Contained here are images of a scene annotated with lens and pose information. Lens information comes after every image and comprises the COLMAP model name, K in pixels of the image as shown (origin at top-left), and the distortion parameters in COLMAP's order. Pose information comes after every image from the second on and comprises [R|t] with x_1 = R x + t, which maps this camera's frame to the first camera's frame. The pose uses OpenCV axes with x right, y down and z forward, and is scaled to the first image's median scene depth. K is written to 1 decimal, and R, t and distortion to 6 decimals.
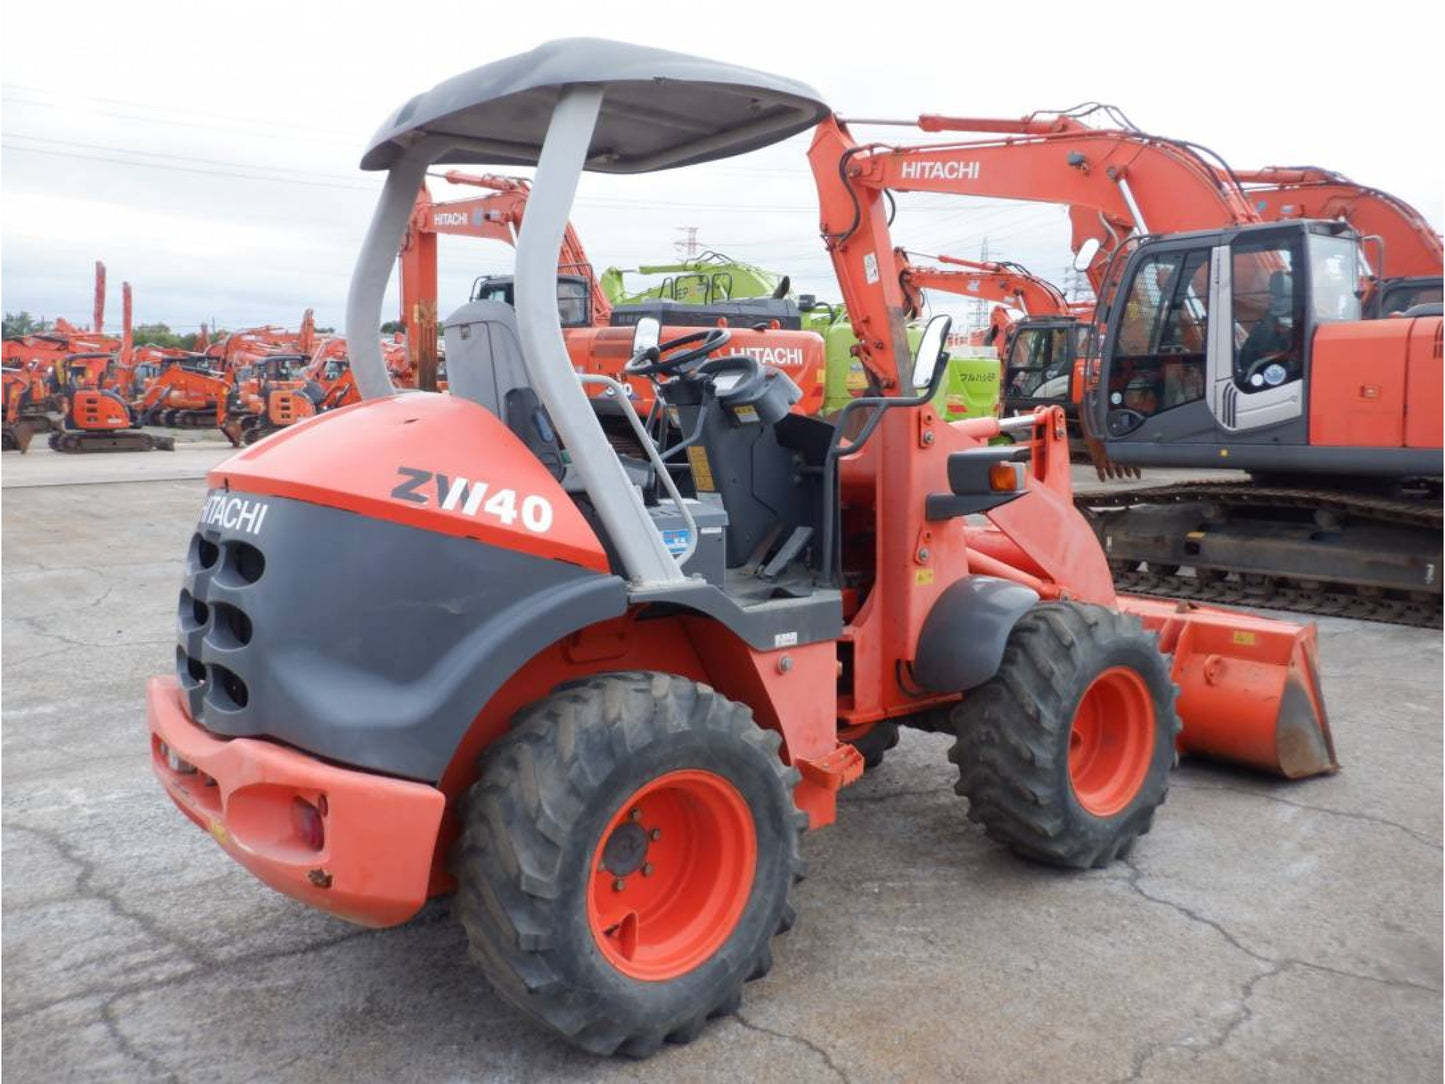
lens RADIAL K [[1184.5, 0, 717.0], [0, 1184.5, 519.5], [0, 0, 1]] dist [-0.006872, -0.006362]
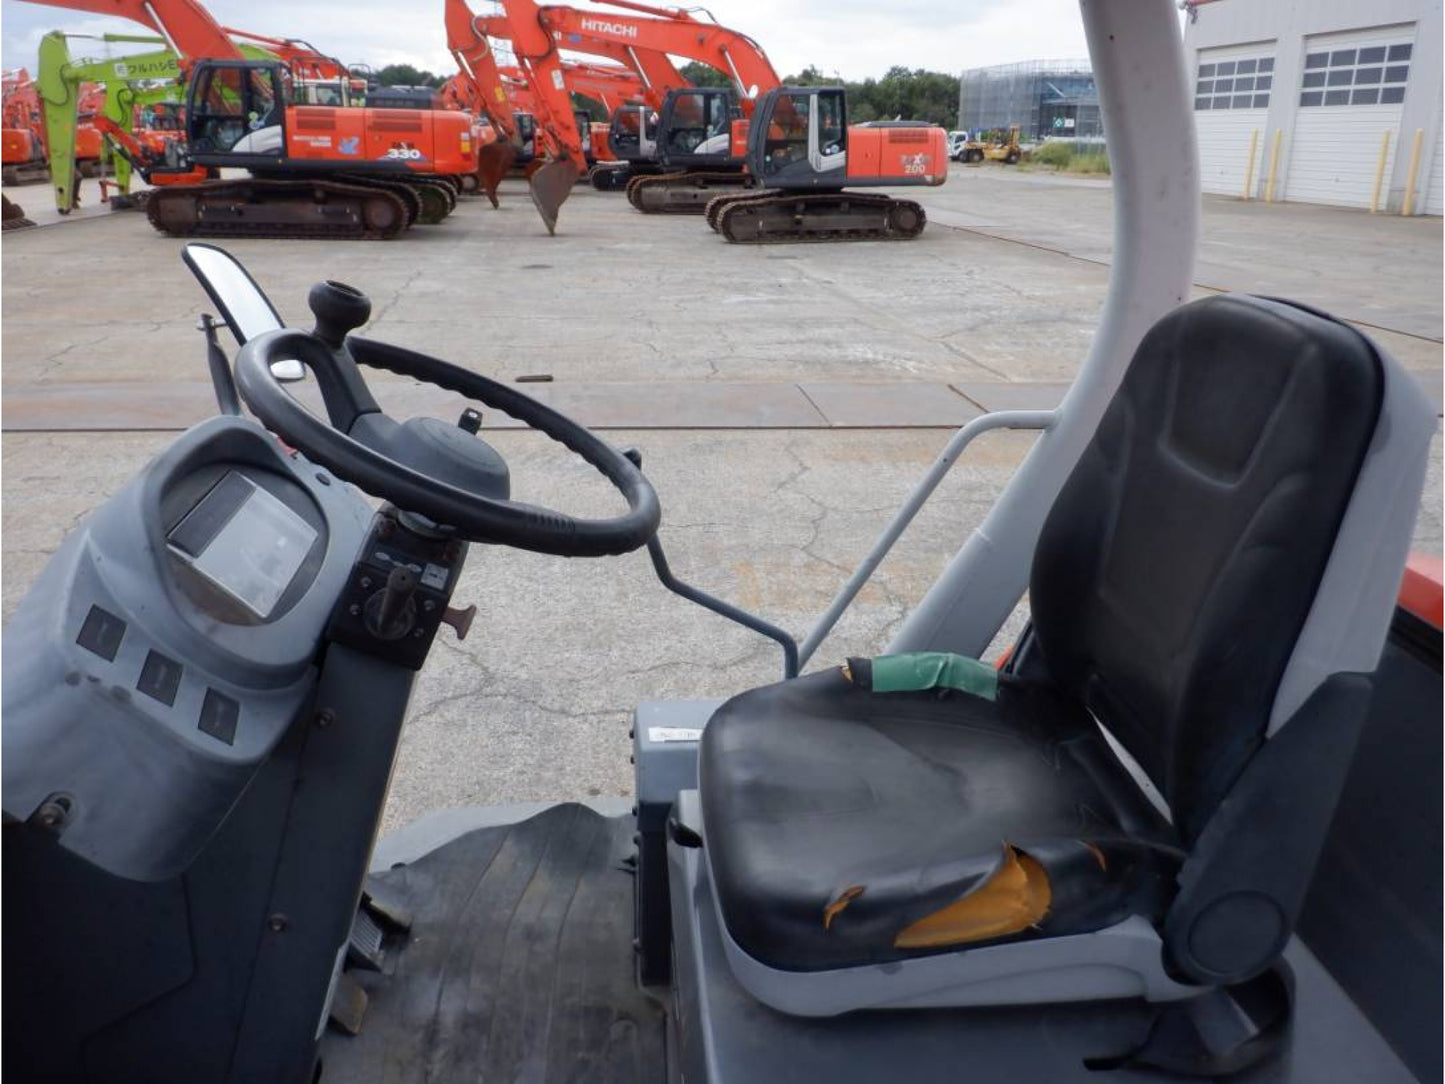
lens RADIAL K [[1184.5, 0, 717.0], [0, 1184.5, 519.5], [0, 0, 1]] dist [-0.006872, -0.006362]
pose [[0.575915, -0.253200, 0.777311, -1.716528], [0.085269, 0.964246, 0.250915, -0.010757], [-0.813050, -0.078225, 0.576914, -0.316864]]
